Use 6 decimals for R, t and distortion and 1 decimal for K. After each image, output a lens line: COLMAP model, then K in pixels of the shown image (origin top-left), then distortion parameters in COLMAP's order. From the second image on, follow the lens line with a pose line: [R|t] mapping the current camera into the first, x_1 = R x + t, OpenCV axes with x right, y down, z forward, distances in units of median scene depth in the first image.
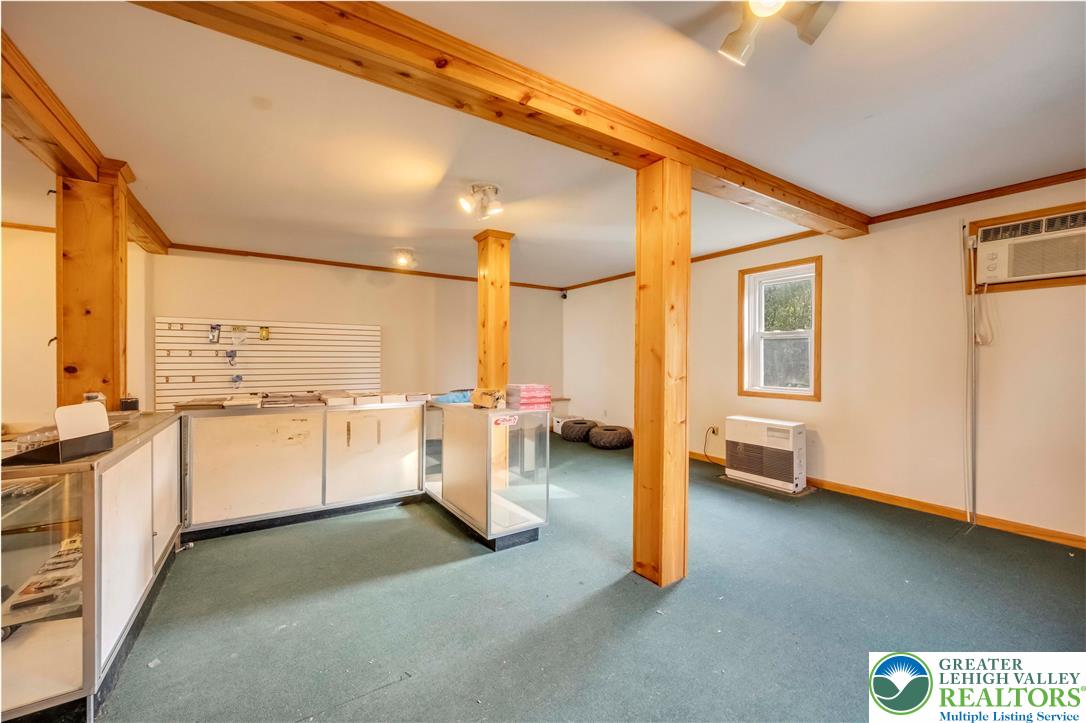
lens RADIAL K [[423.8, 0, 540.9], [0, 423.8, 359.0], [0, 0, 1]] dist [-0.001699, -0.000085]
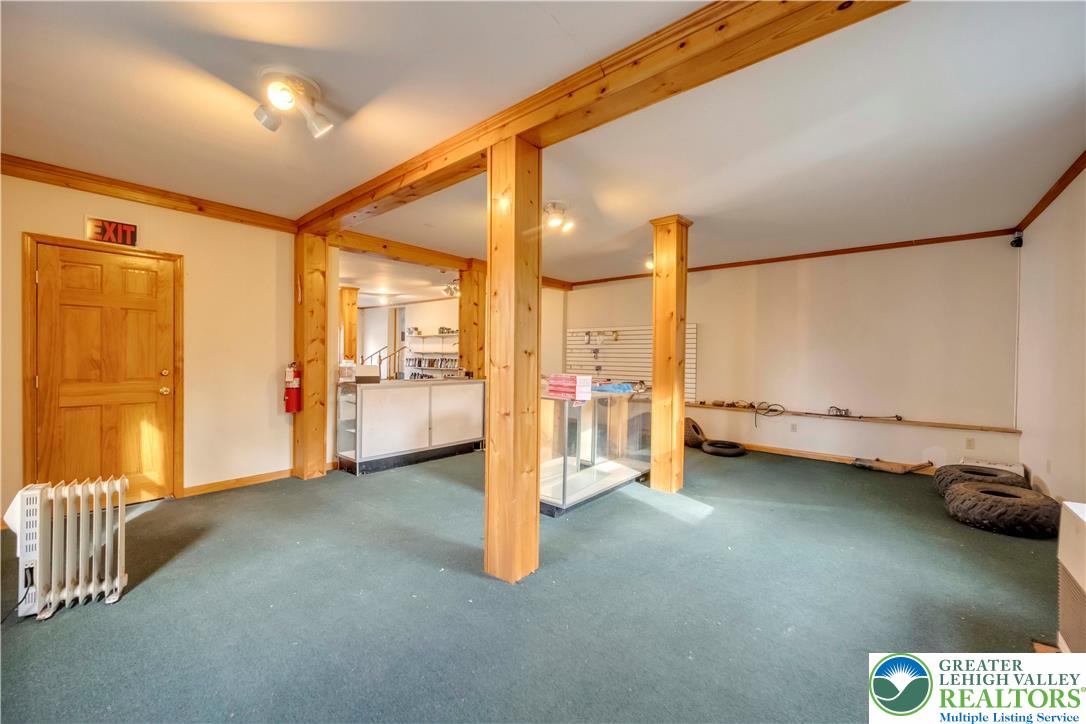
lens RADIAL K [[423.8, 0, 537.5], [0, 423.8, 357.1], [0, 0, 1]] dist [-0.001699, -0.000085]
pose [[0.283361, 0.004853, -0.959001, 0.652702], [-0.013471, 0.999909, 0.001079, 0.011198], [0.958919, 0.012613, 0.283401, 0.417808]]
